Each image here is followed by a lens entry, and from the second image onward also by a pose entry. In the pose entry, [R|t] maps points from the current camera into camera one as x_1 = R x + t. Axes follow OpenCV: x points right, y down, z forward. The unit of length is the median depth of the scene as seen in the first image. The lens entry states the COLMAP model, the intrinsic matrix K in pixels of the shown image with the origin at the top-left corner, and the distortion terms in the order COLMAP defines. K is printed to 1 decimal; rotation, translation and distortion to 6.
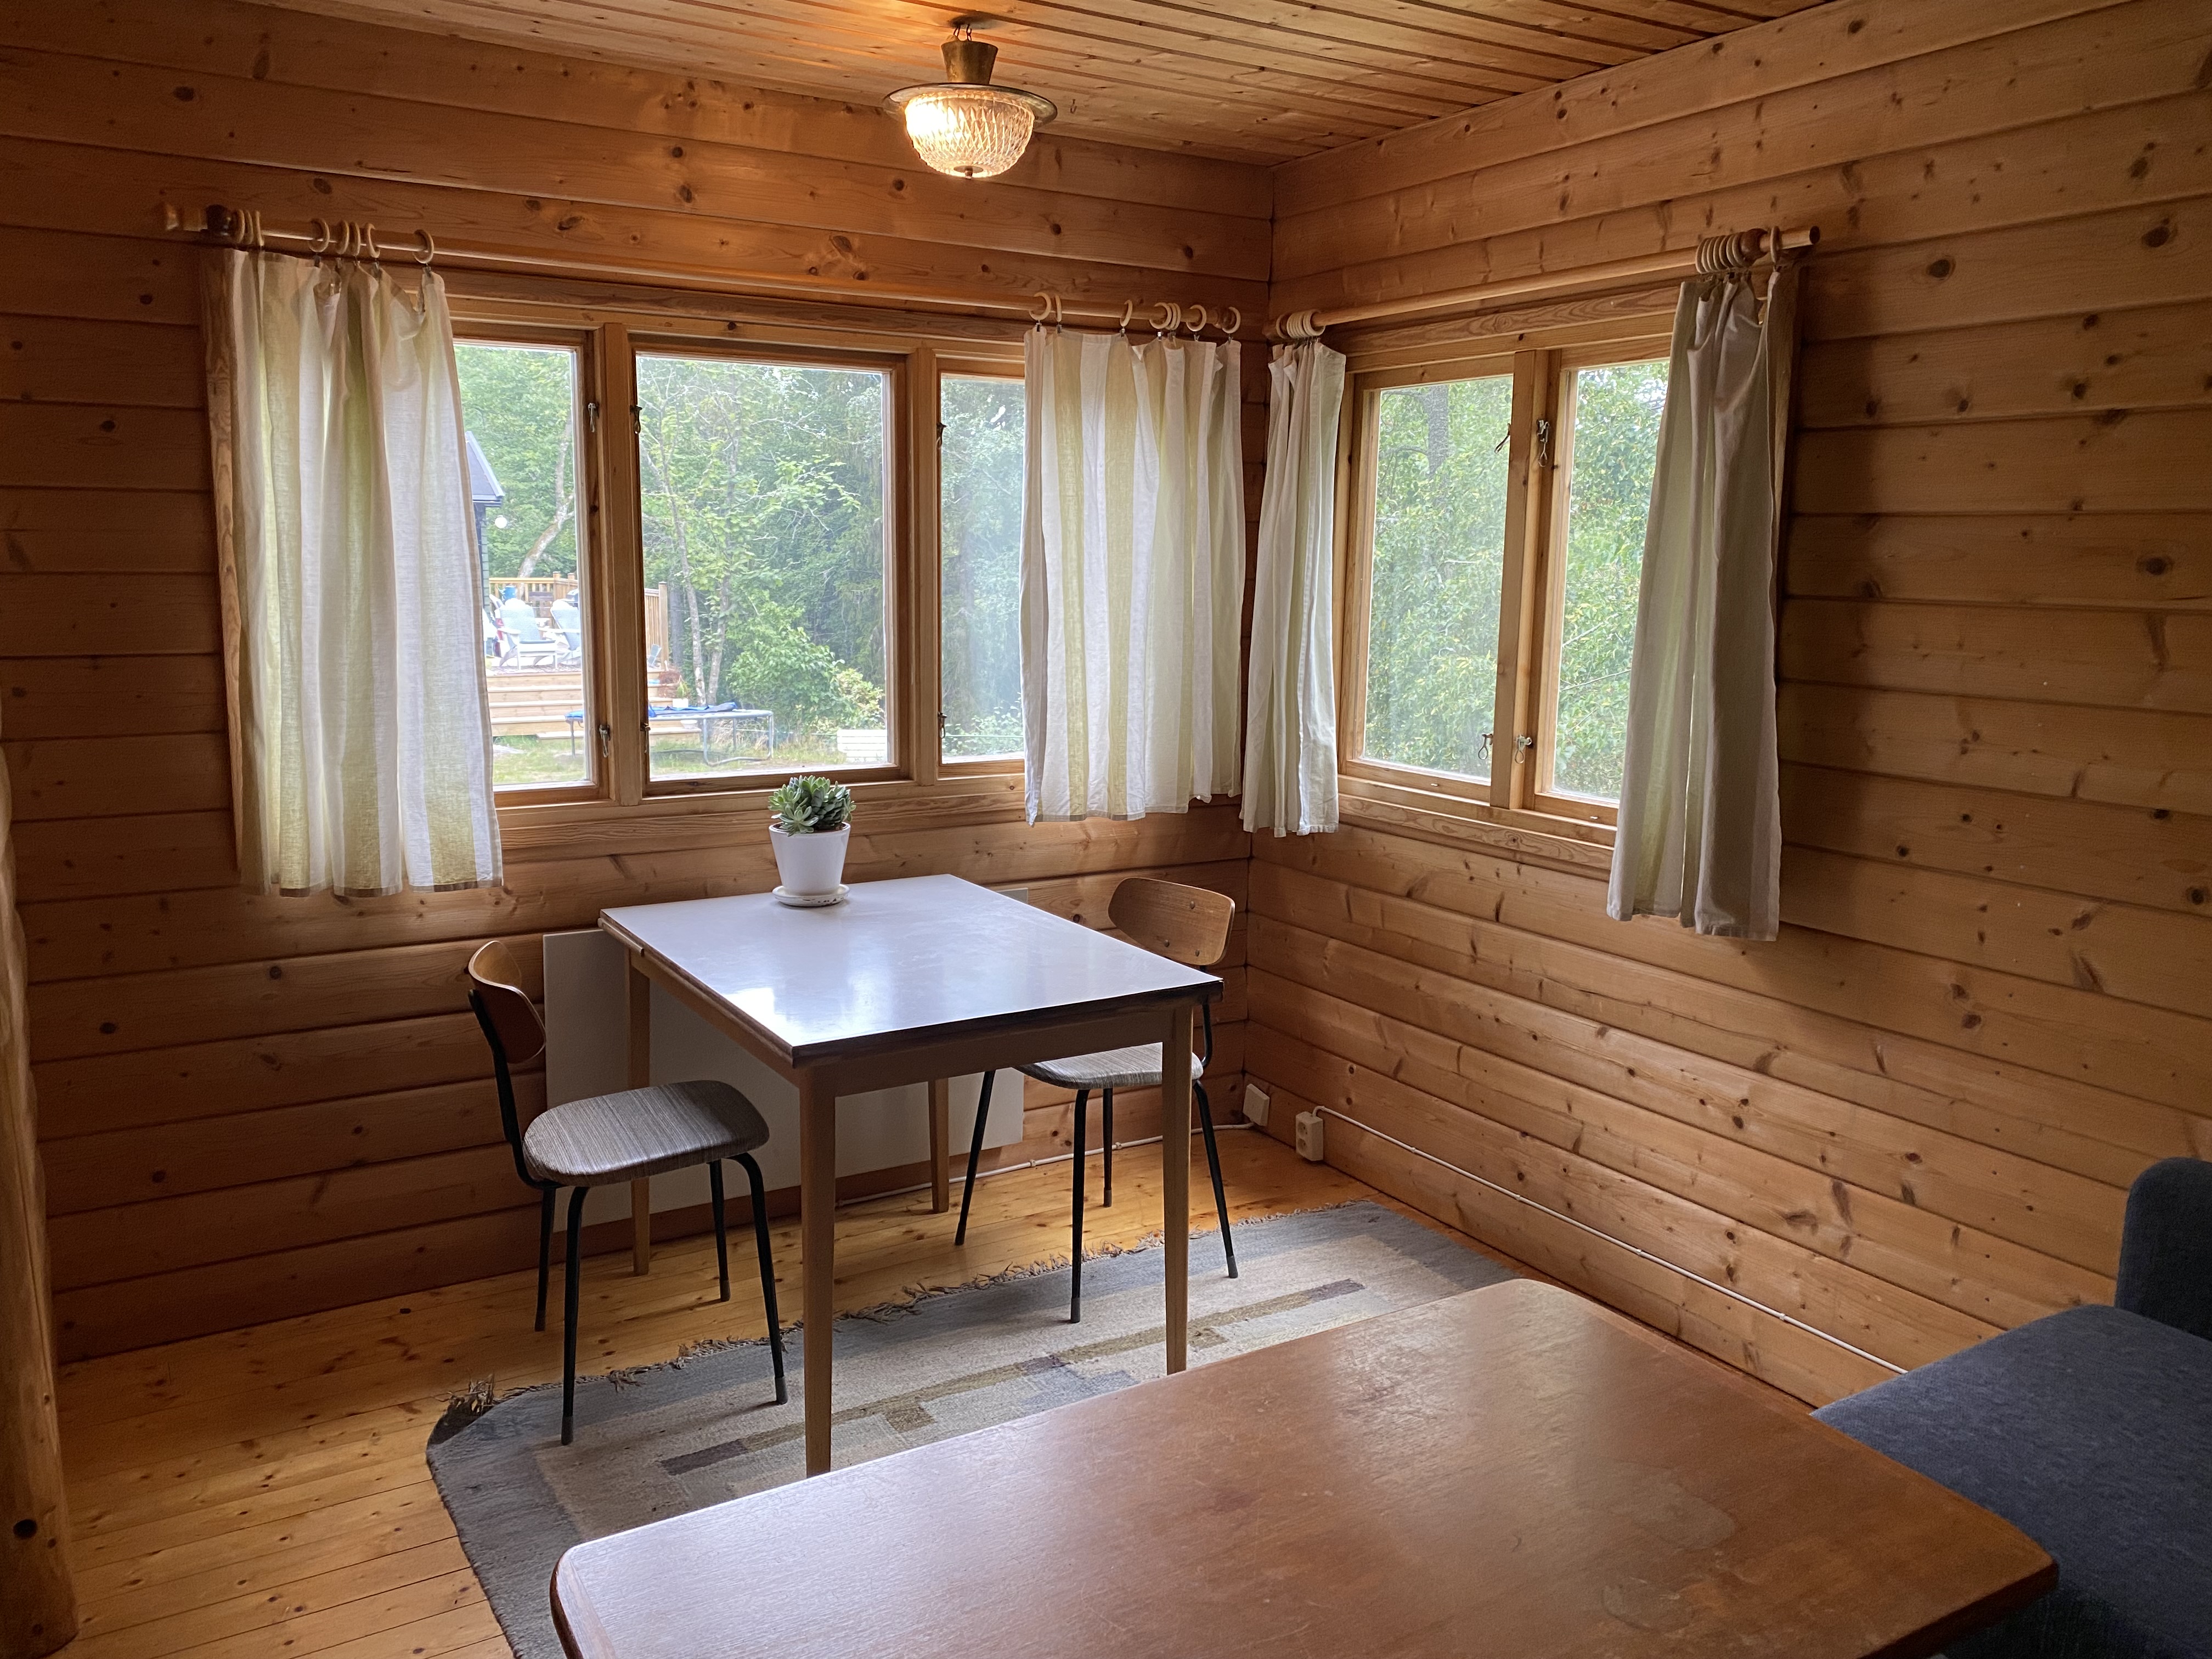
lens RADIAL K [[1694.5, 0, 1106.0], [0, 1694.5, 829.5], [0, 0, 1]] dist [-0.010332, -0.004846]
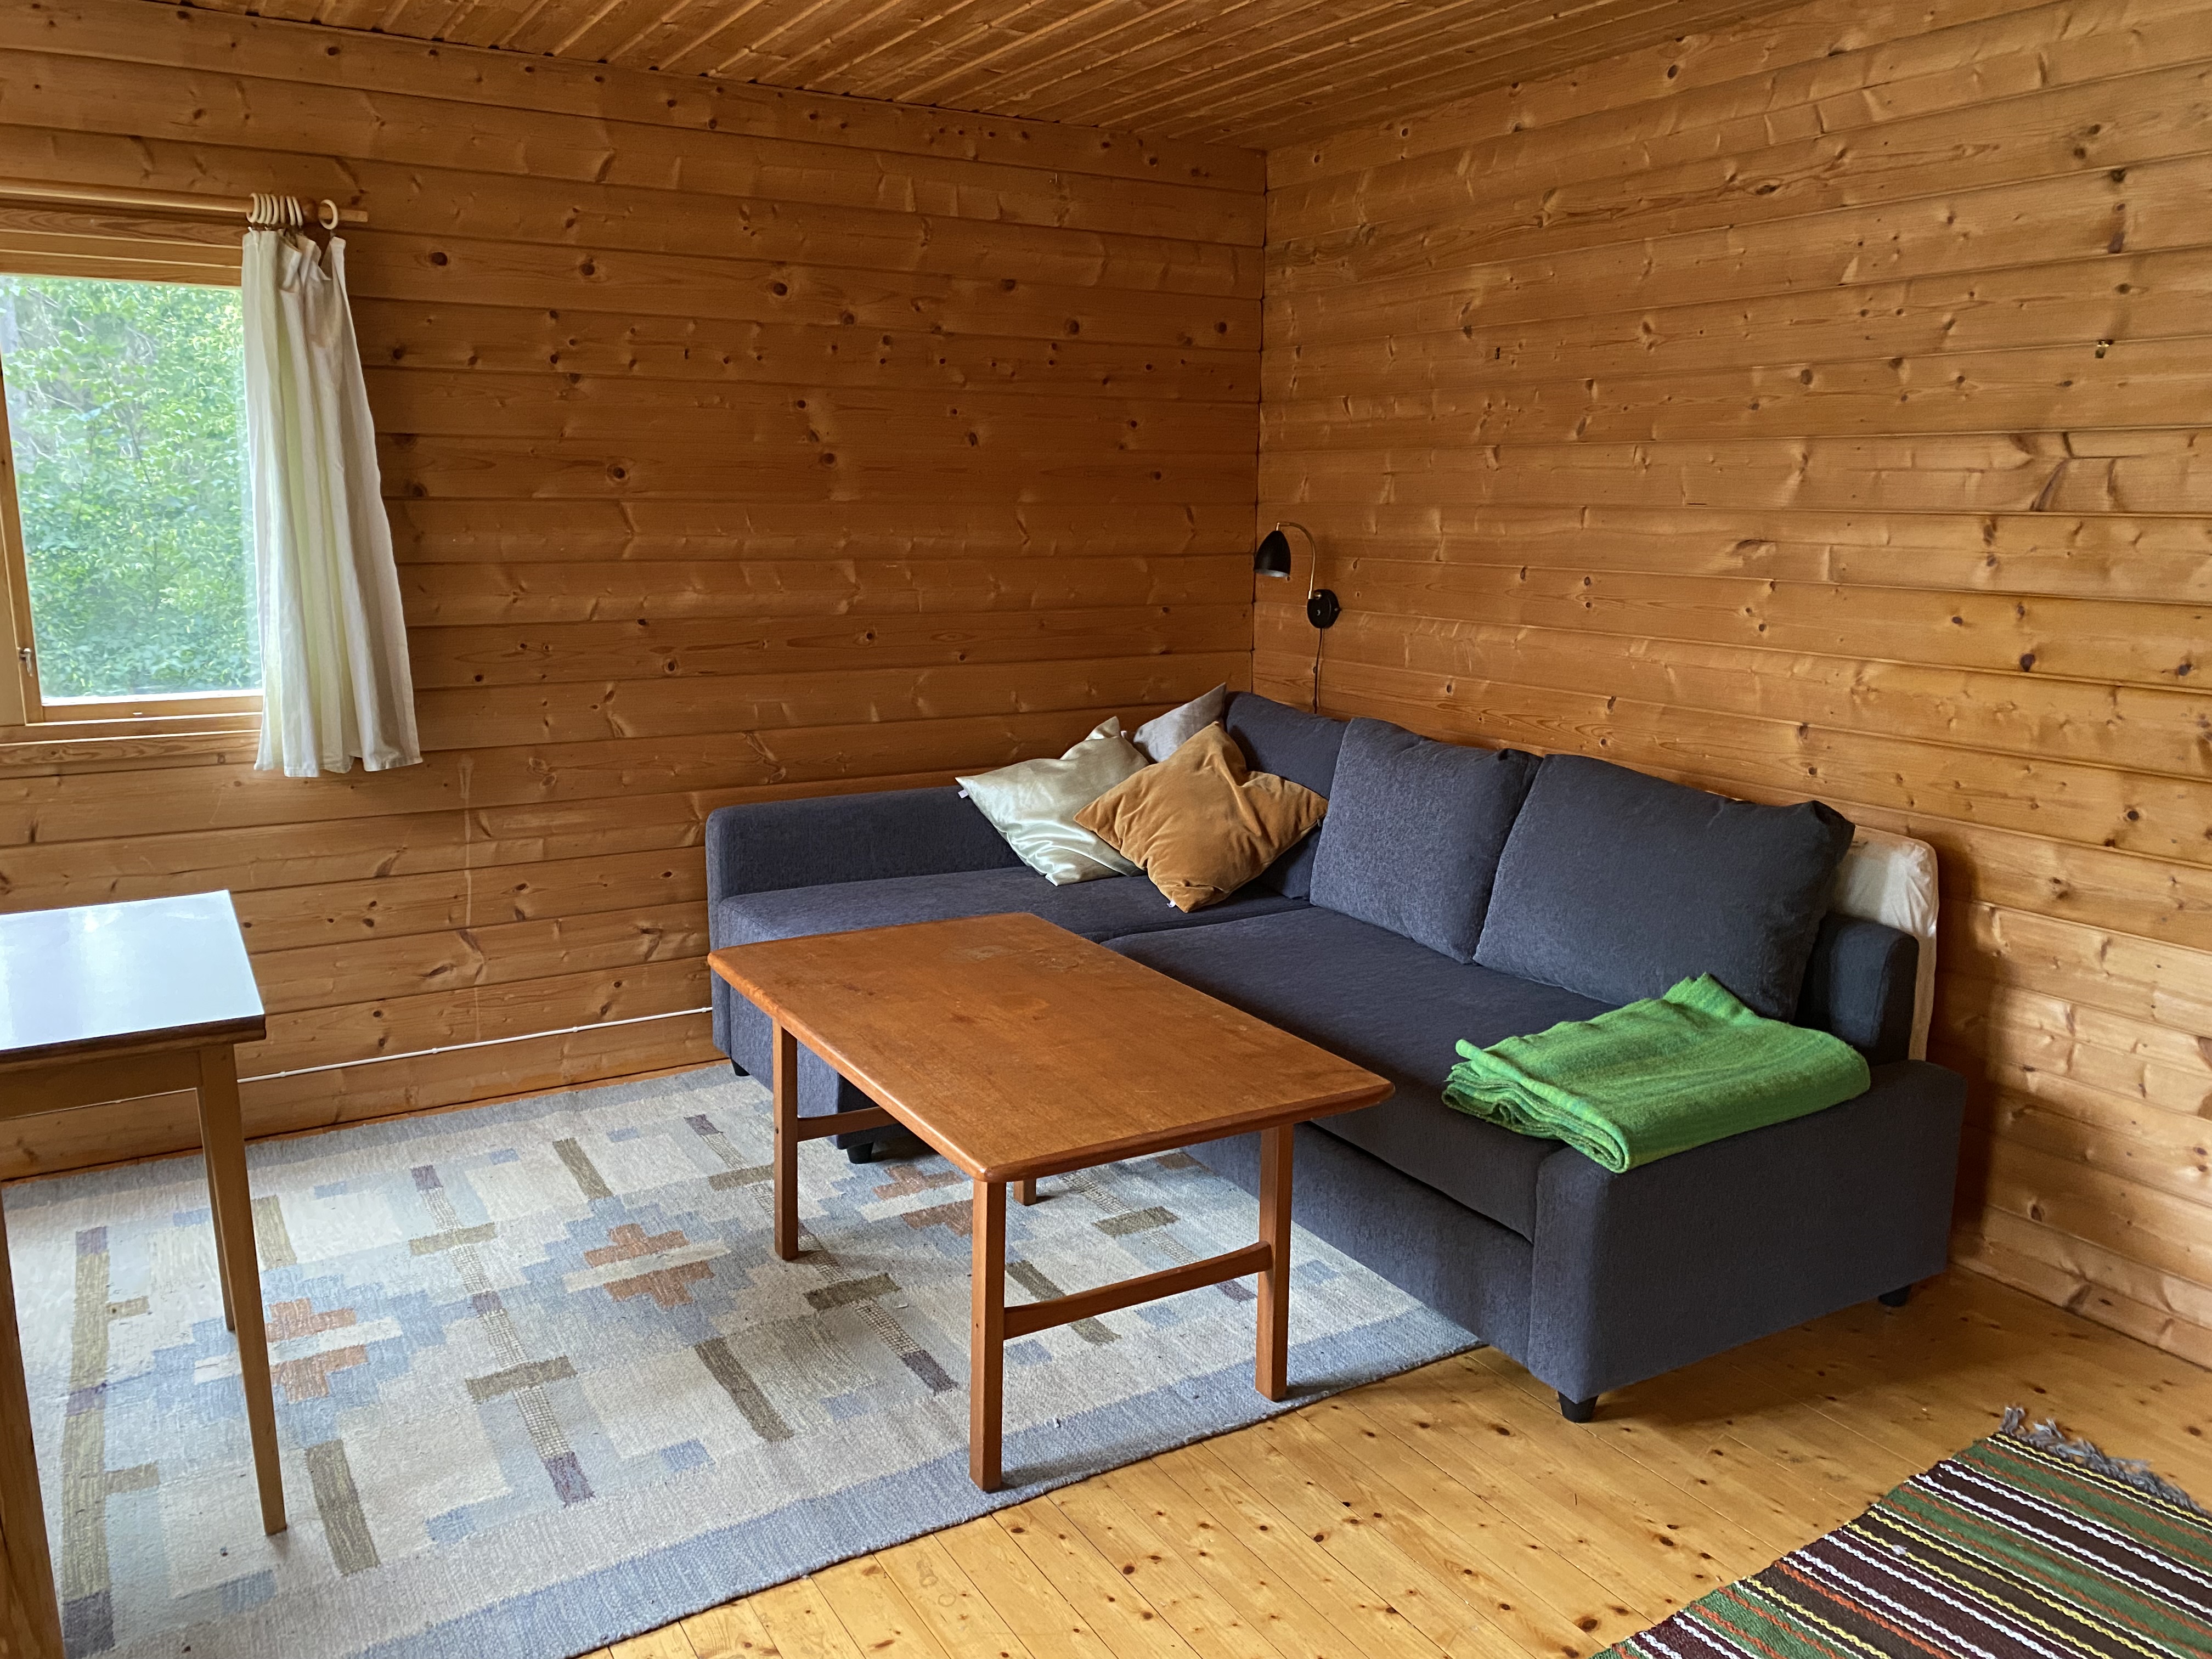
lens RADIAL K [[1694.5, 0, 1106.0], [0, 1694.5, 829.5], [0, 0, 1]] dist [-0.010332, -0.004846]
pose [[-0.006816, -0.202200, 0.979320, -0.922486], [0.152354, 0.967700, 0.200861, -0.066849], [-0.988302, 0.150573, 0.024210, 0.466121]]
